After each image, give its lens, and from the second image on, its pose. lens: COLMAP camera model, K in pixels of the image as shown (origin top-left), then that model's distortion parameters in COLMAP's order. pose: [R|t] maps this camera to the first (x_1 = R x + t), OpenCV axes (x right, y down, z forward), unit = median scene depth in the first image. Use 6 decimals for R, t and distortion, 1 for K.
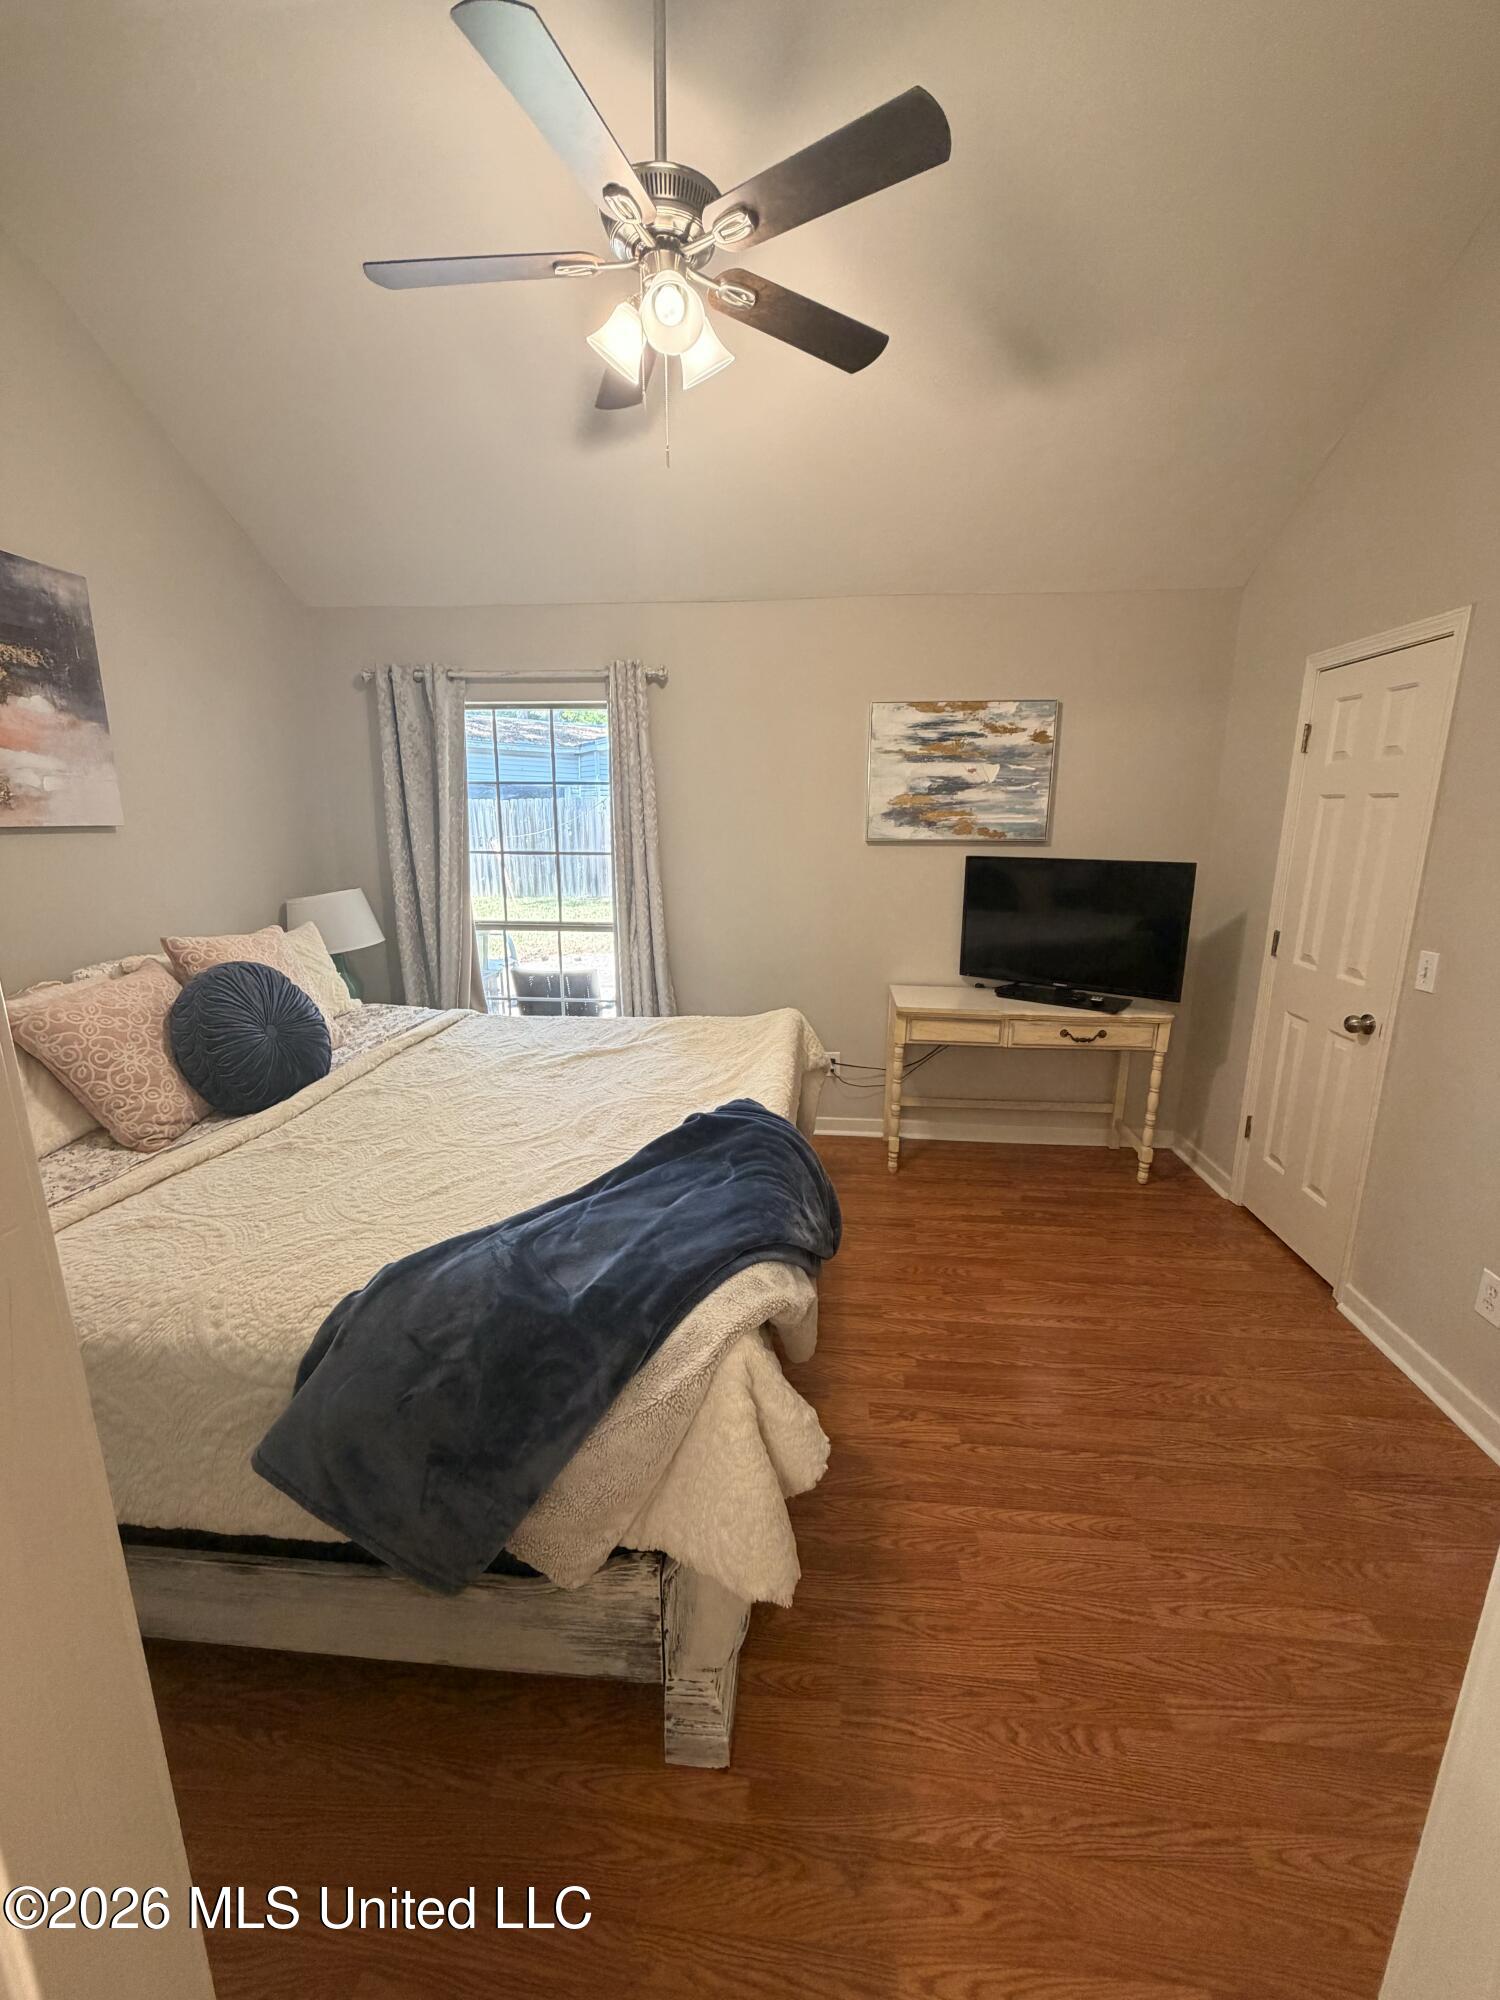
lens RADIAL K [[797.4, 0, 743.0], [0, 797.4, 989.9], [0, 0, 1]] dist [-0.001029, 0.001144]
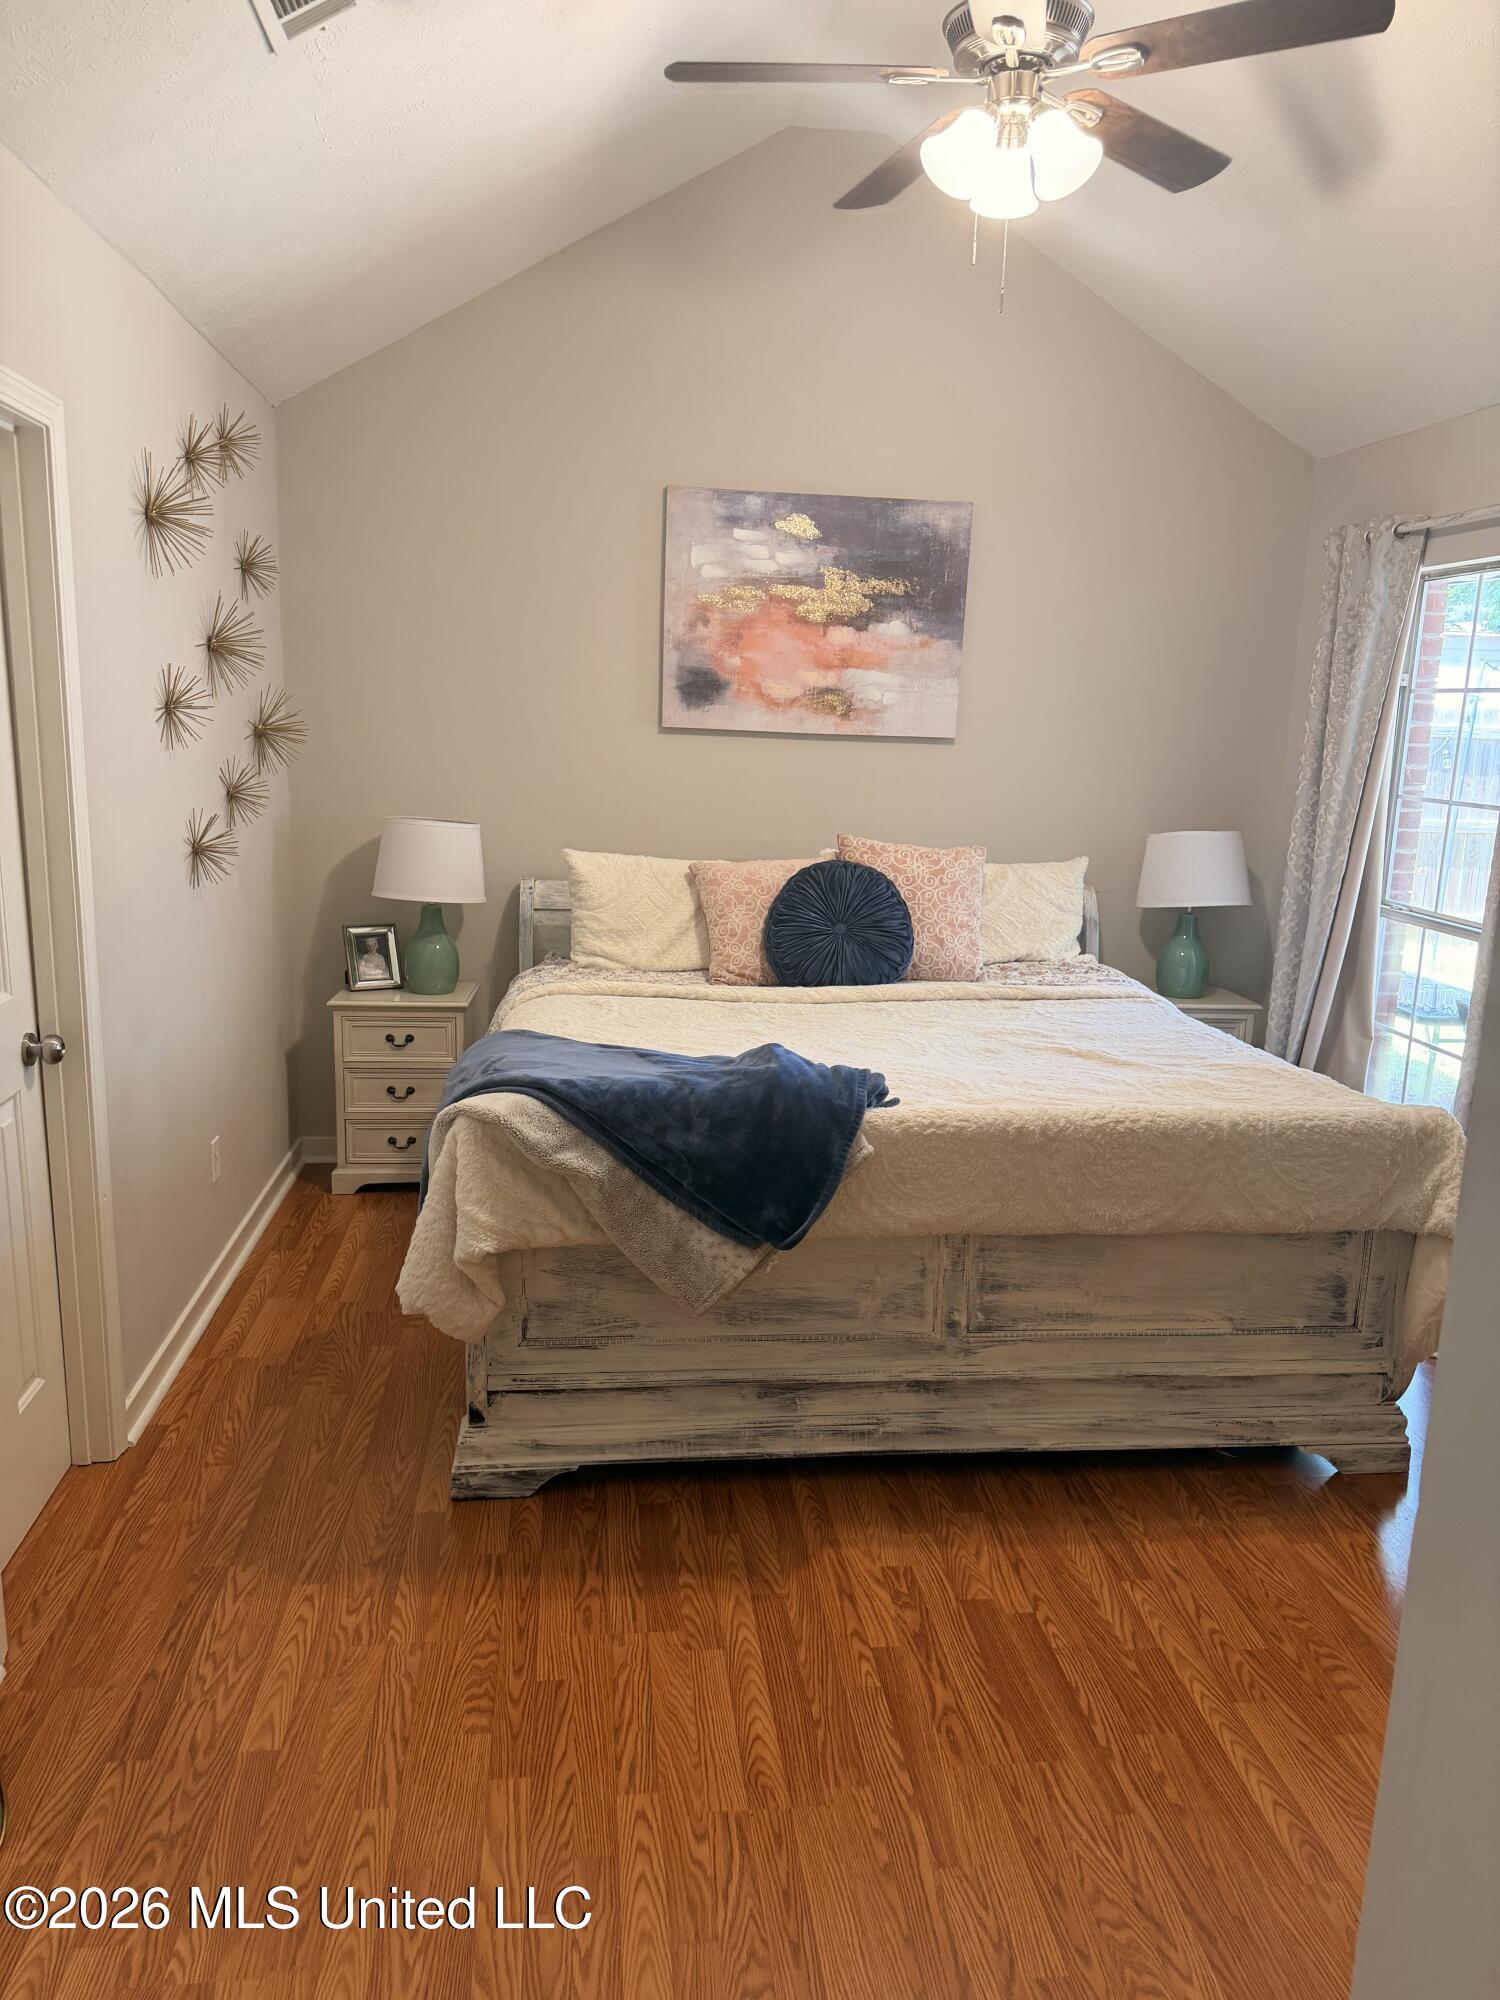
lens RADIAL K [[1408.6, 0, 739.7], [0, 1408.6, 1001.4], [0, 0, 1]] dist [0.069200, -0.074917]
pose [[0.192645, 0.194956, -0.961707, 1.136856], [-0.238889, 0.959896, 0.146735, -0.092988], [0.951746, 0.201474, 0.231492, 0.439349]]
